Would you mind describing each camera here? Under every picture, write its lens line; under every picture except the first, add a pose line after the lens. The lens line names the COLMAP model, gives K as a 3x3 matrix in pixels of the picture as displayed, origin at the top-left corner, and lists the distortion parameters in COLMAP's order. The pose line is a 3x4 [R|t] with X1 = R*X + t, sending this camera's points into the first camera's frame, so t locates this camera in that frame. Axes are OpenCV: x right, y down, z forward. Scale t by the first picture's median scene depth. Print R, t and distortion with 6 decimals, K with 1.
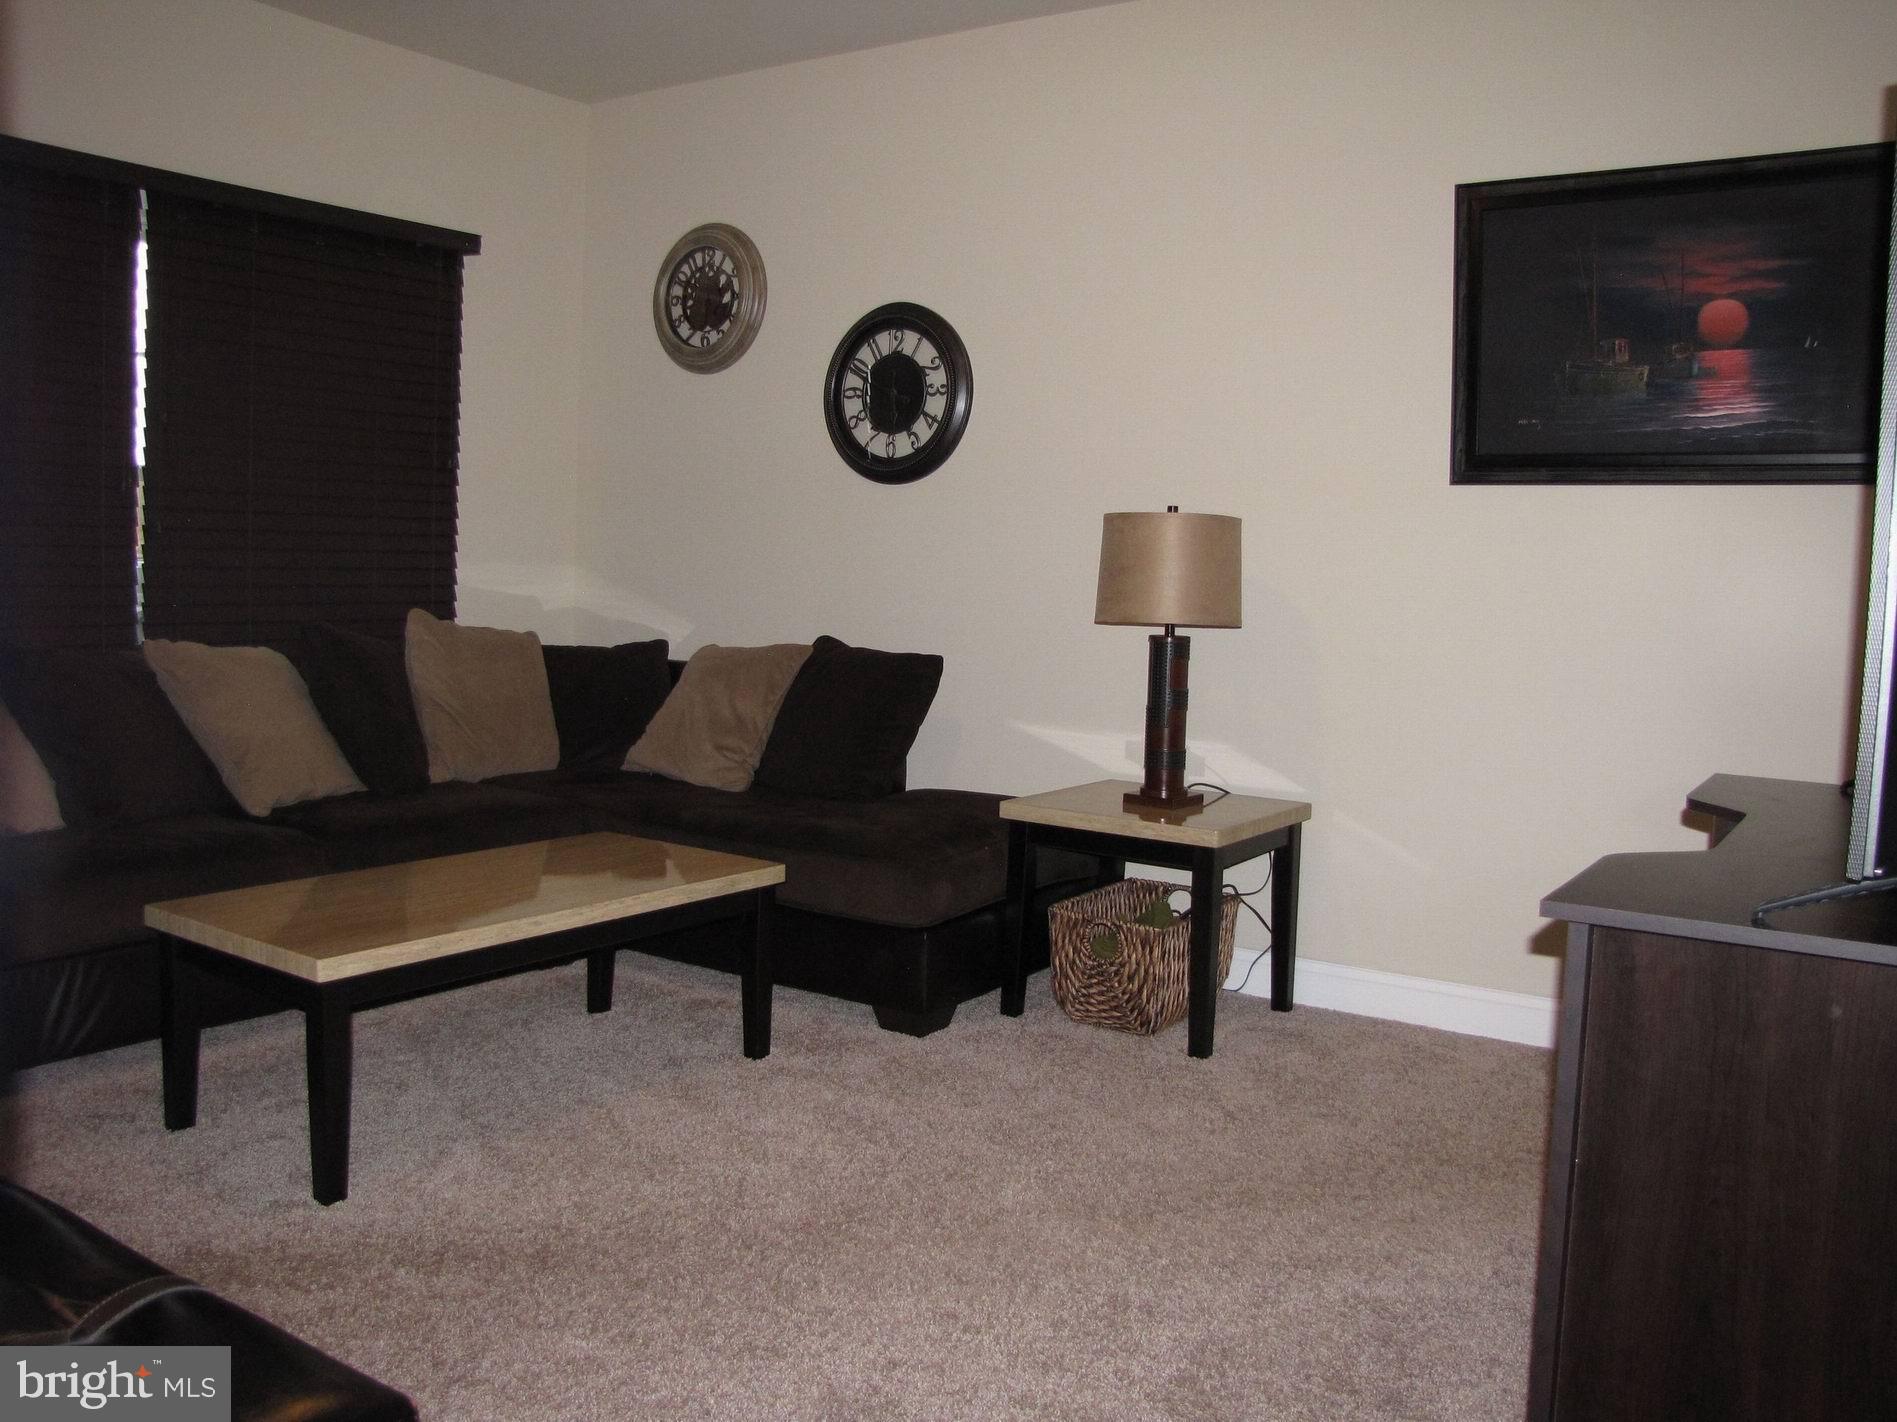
lens RADIAL K [[1601.5, 0, 971.0], [0, 1601.5, 676.6], [0, 0, 1]] dist [-0.182260, 0.169776]
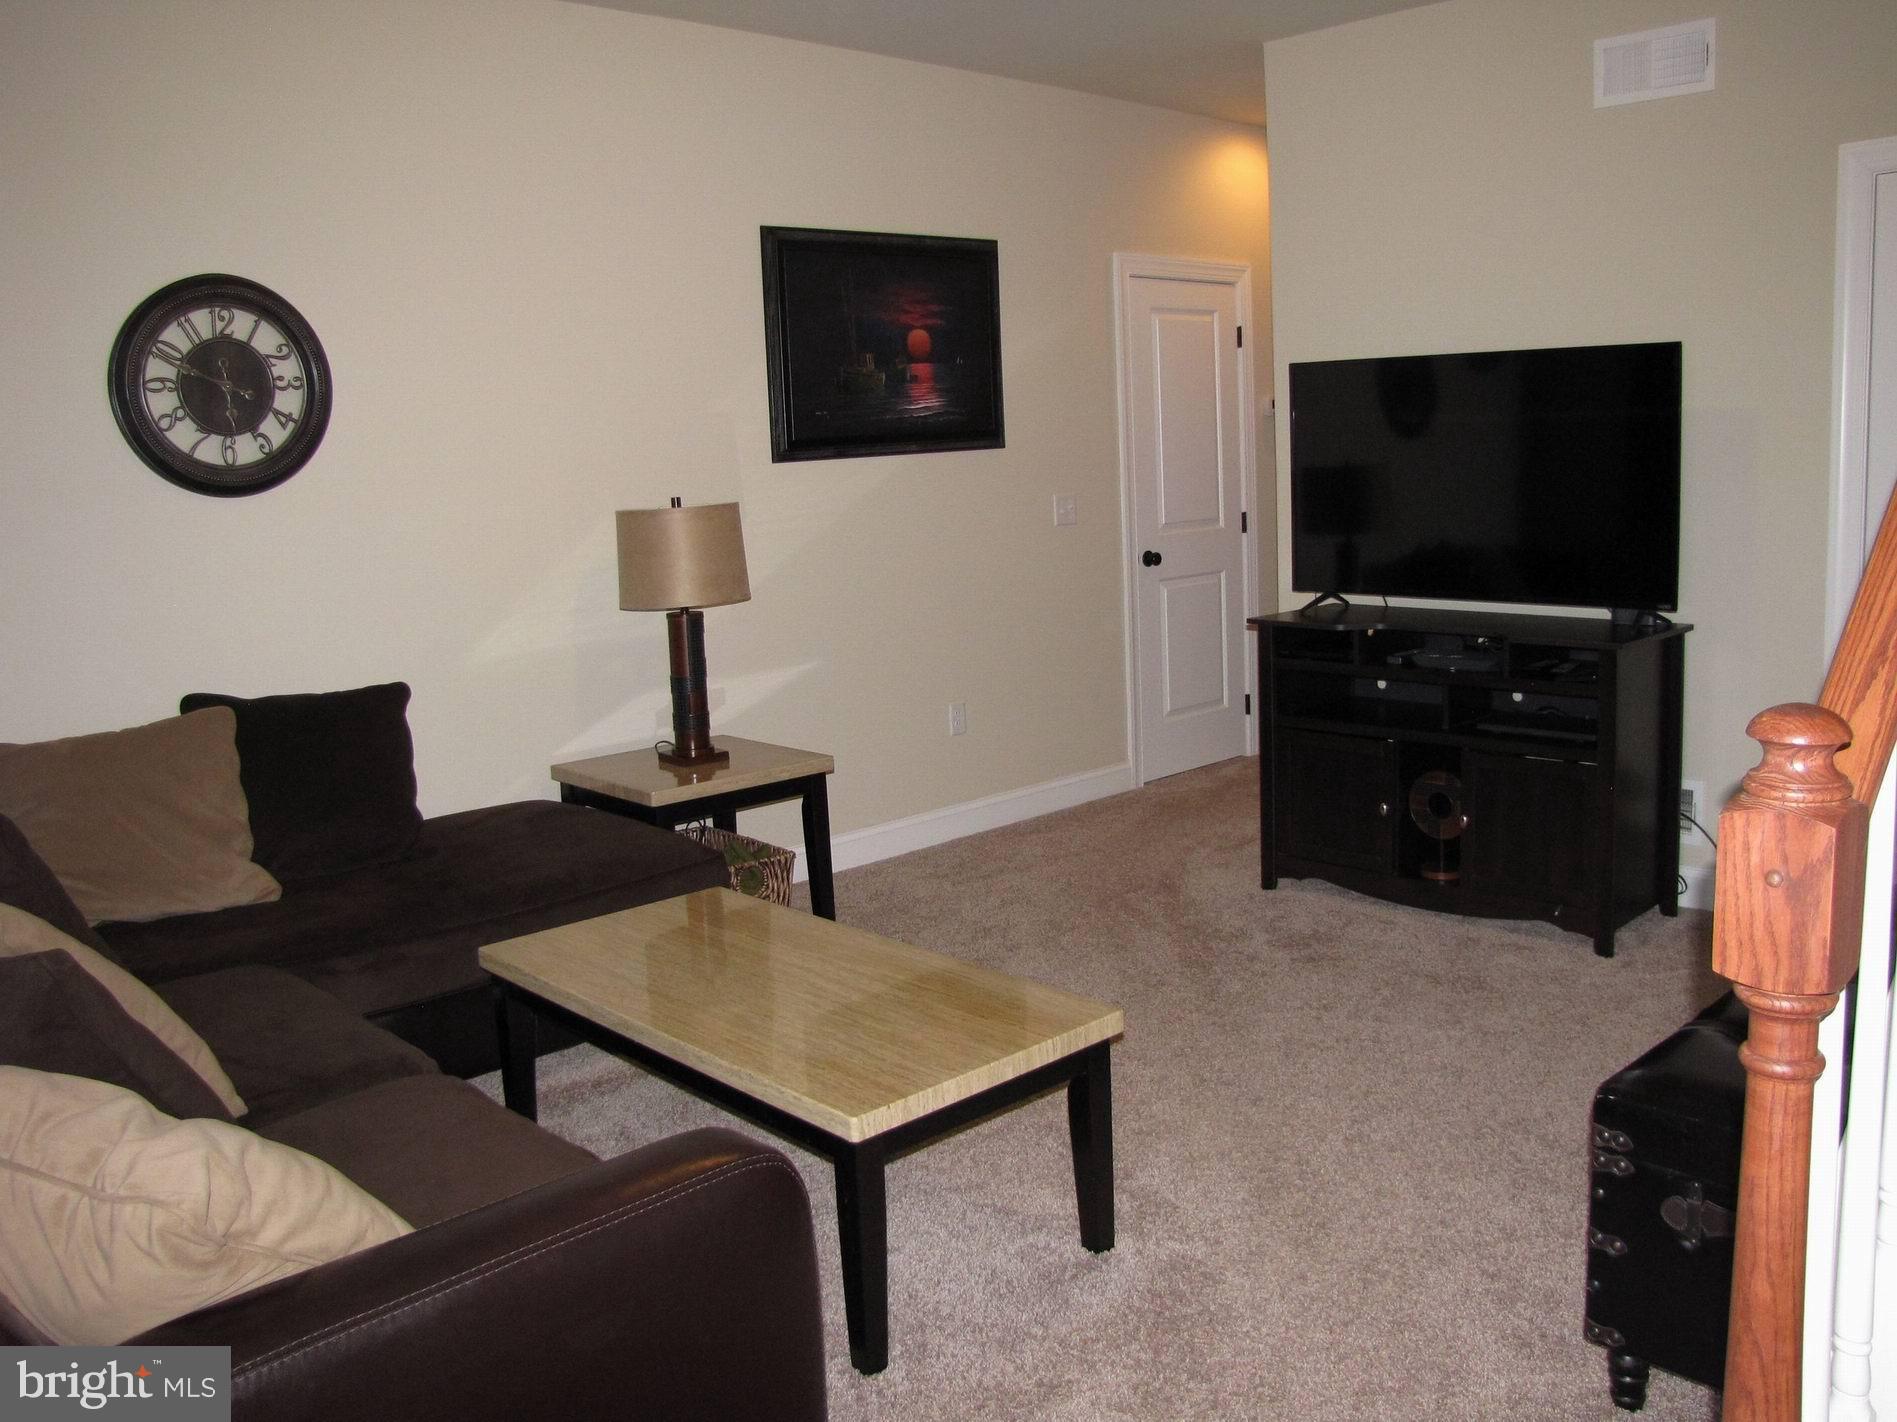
lens RADIAL K [[1601.5, 0, 971.0], [0, 1601.5, 676.6], [0, 0, 1]] dist [-0.182260, 0.169776]
pose [[0.209781, -0.185608, 0.959970, -0.773234], [0.111689, 0.979939, 0.165062, -0.122021], [-0.971348, 0.072591, 0.226302, 0.466829]]
